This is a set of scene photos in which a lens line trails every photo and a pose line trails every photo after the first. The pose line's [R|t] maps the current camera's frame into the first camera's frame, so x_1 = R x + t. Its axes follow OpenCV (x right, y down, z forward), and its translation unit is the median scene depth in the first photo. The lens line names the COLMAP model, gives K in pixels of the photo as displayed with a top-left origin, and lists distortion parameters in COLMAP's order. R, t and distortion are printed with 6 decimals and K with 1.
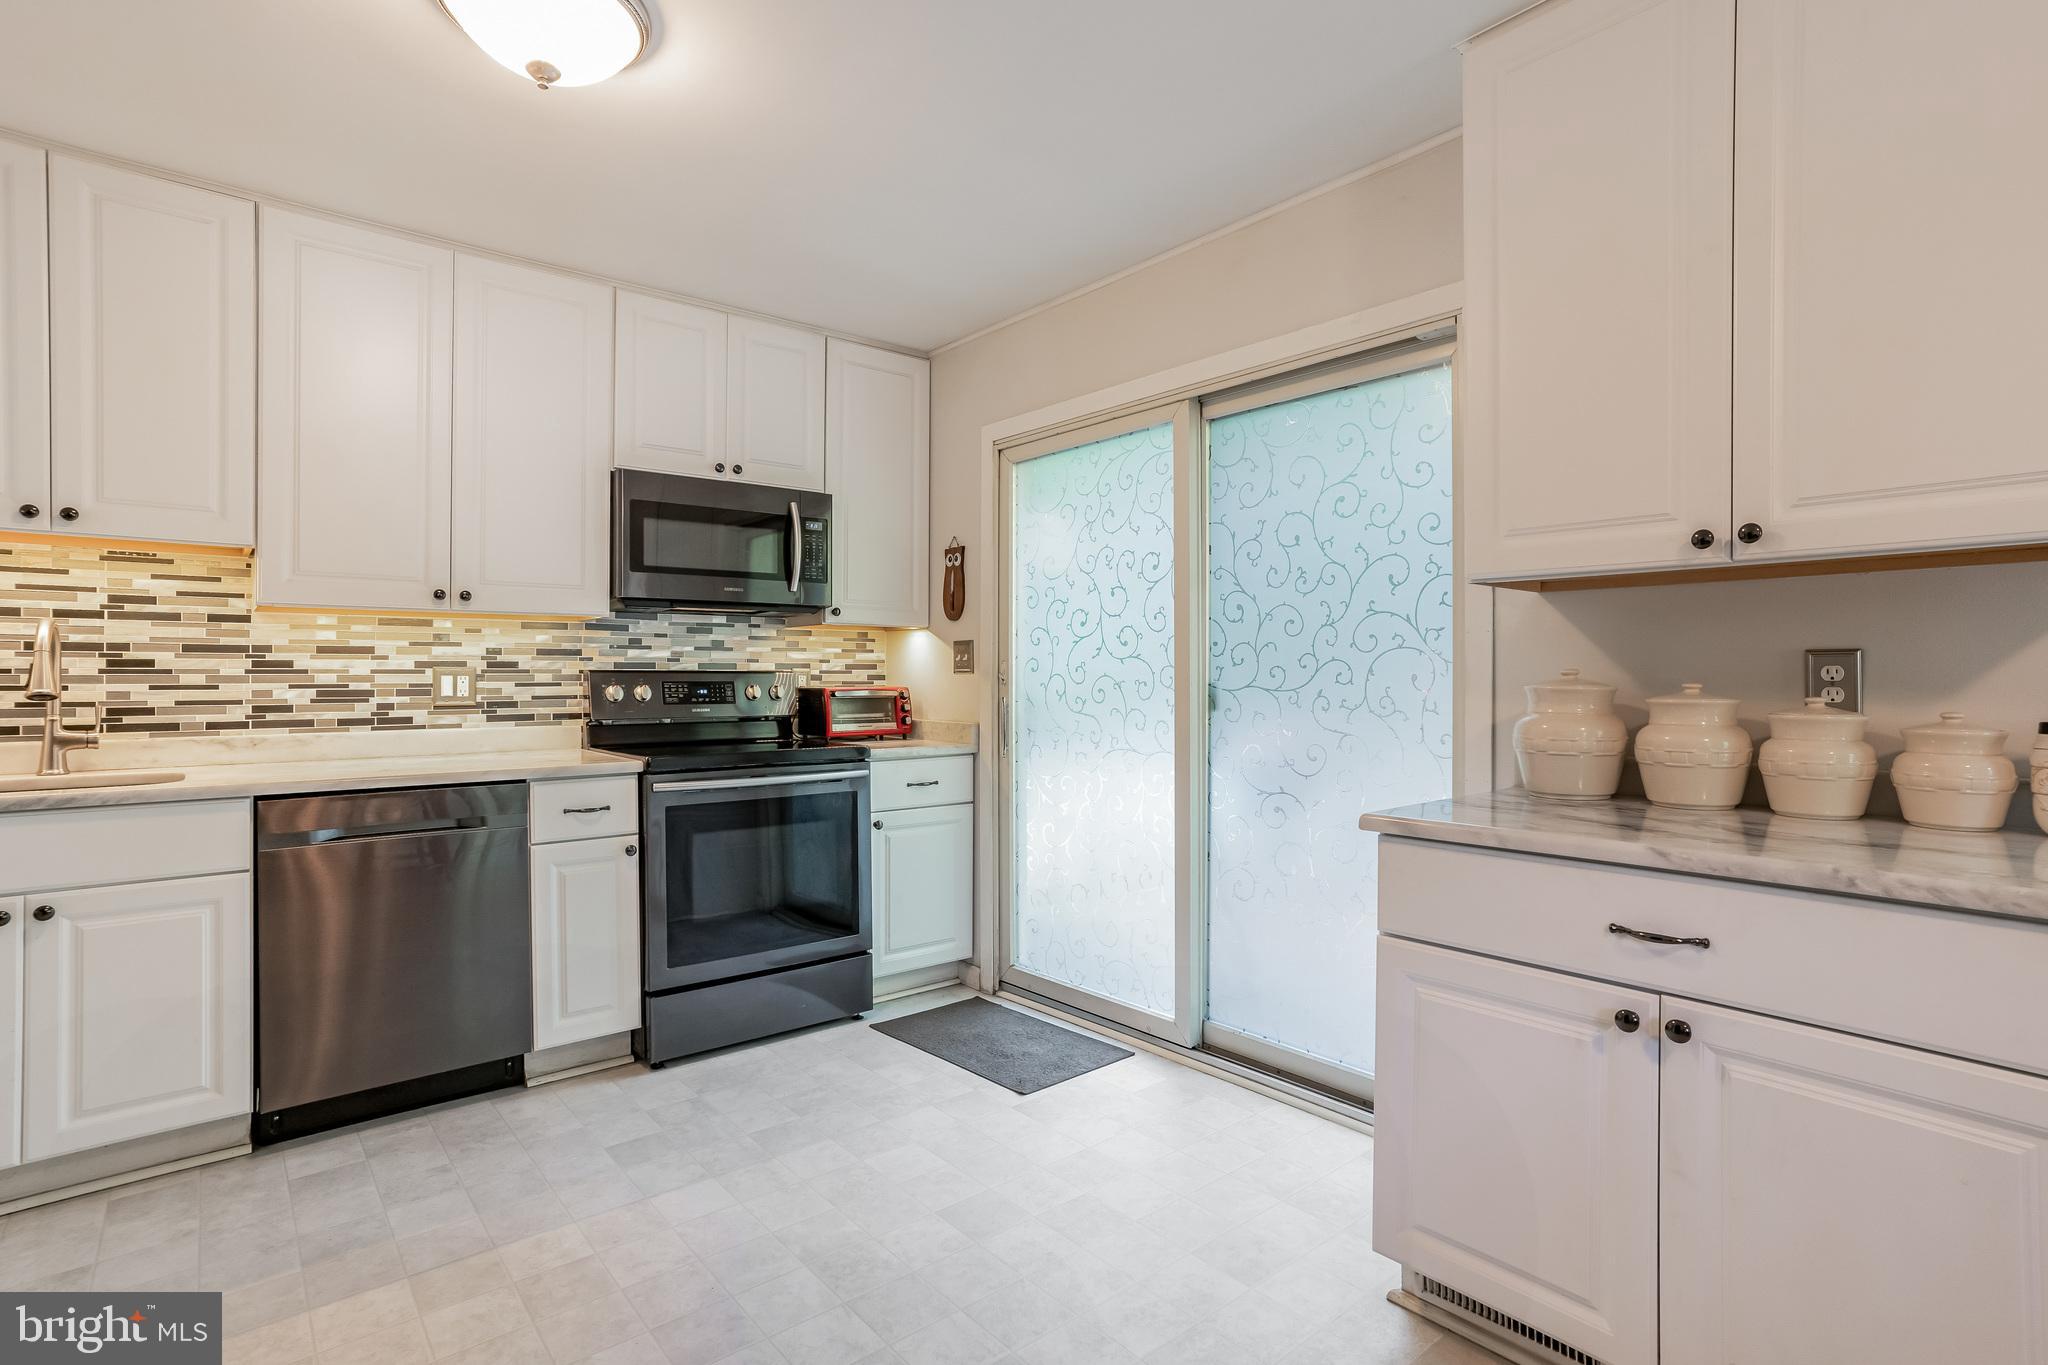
lens RADIAL K [[1020.3, 0, 1021.3], [0, 1020.3, 679.2], [0, 0, 1]] dist [0.002189, 0.002051]
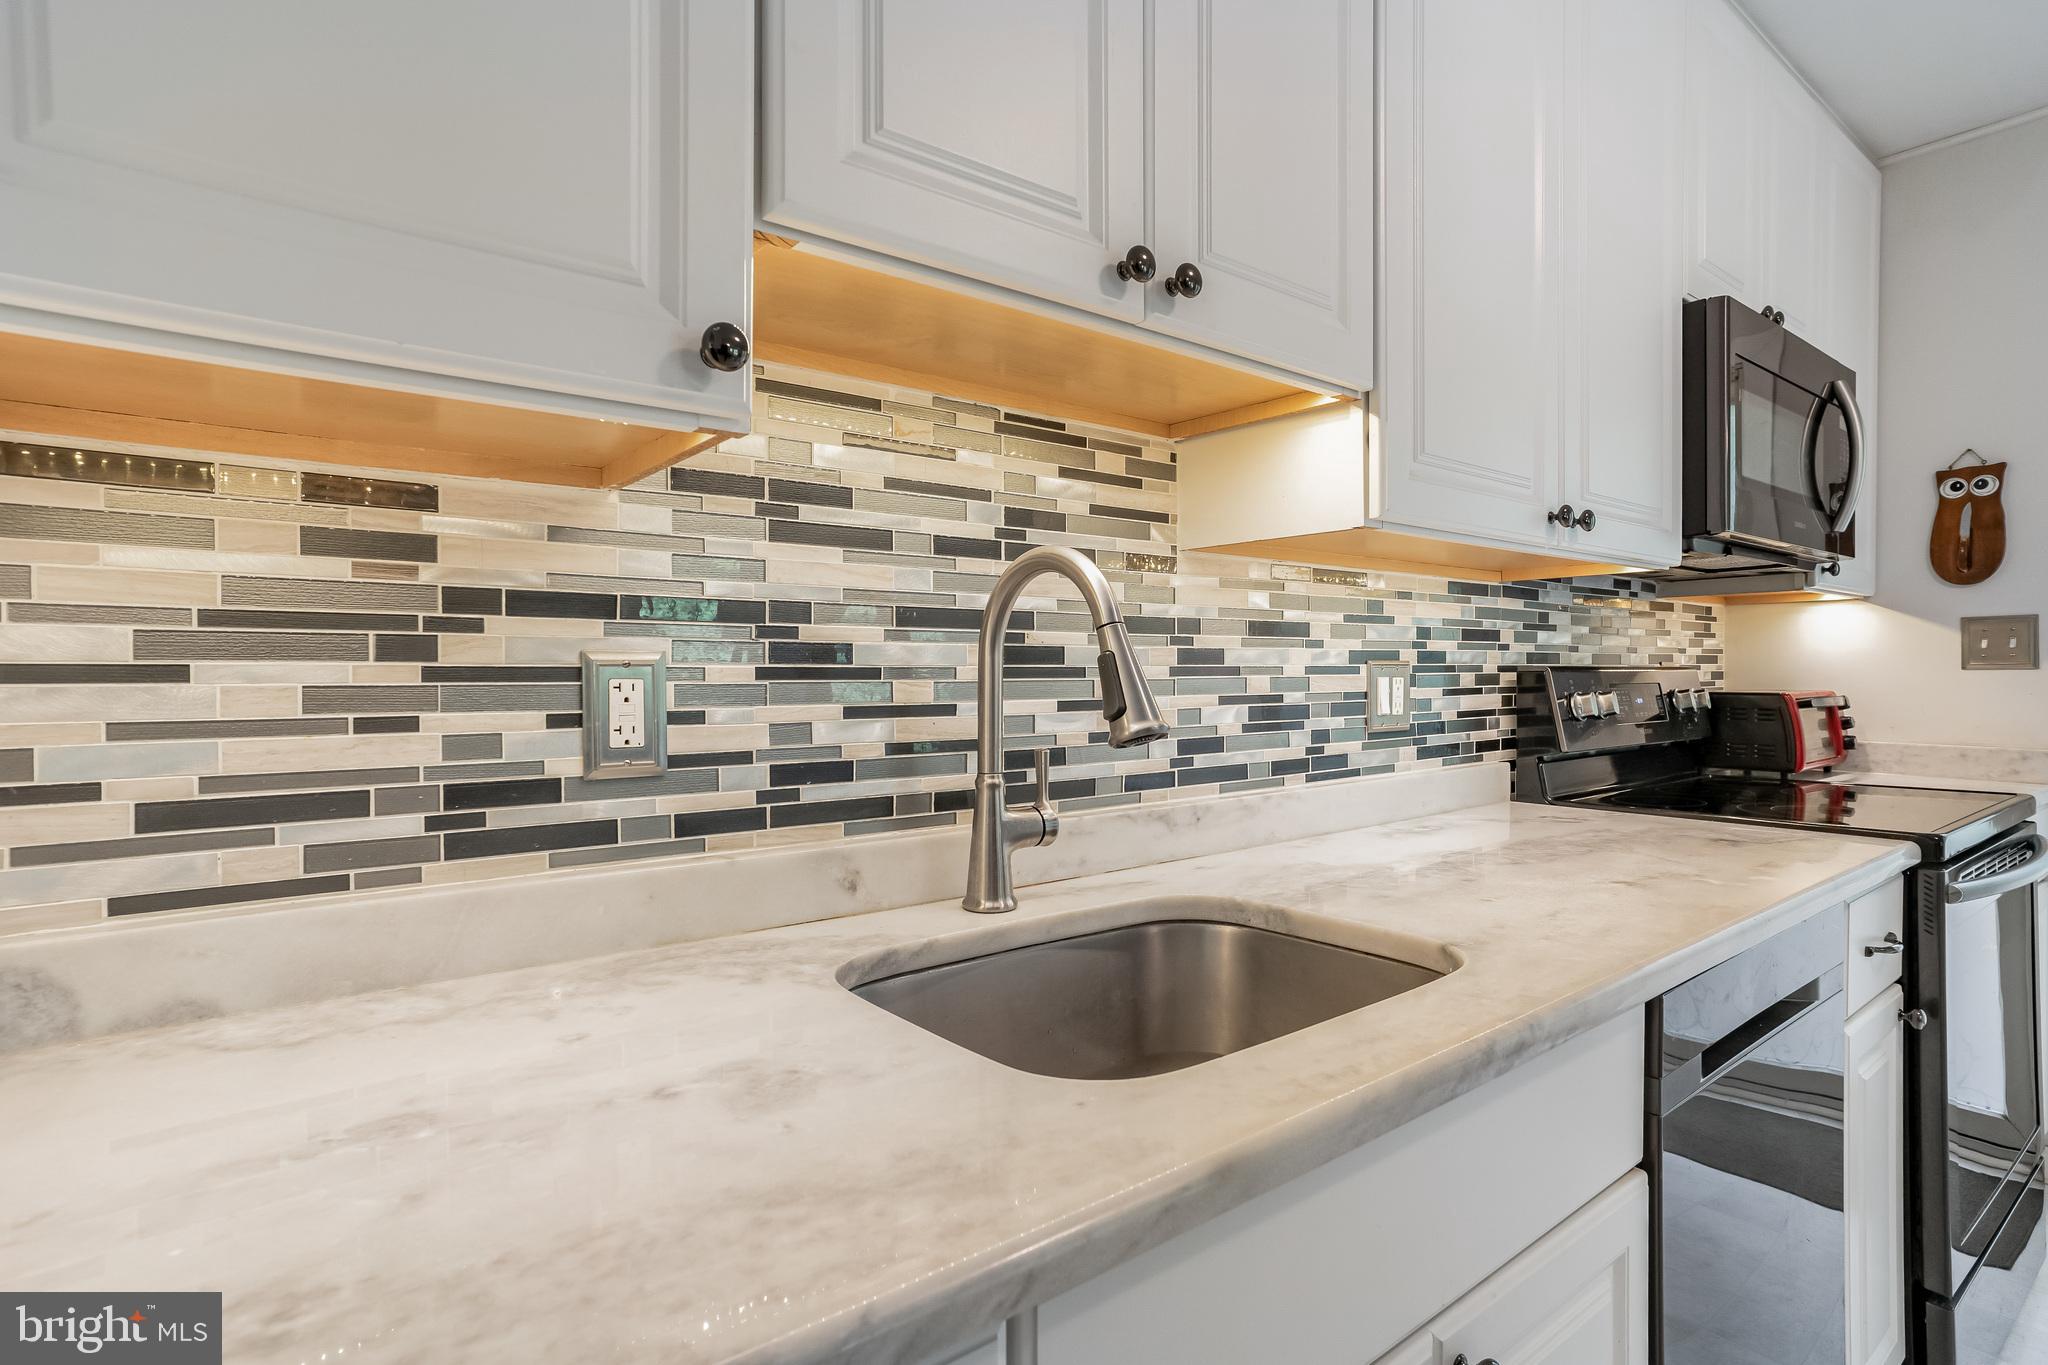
lens RADIAL K [[1020.3, 0, 1026.3], [0, 1020.3, 678.8], [0, 0, 1]] dist [0.002189, 0.002051]
pose [[0.999867, 0.001859, 0.016215, -0.783278], [-0.002068, 0.999915, 0.012912, -0.009513], [-0.016190, -0.012944, 0.999785, 0.471450]]
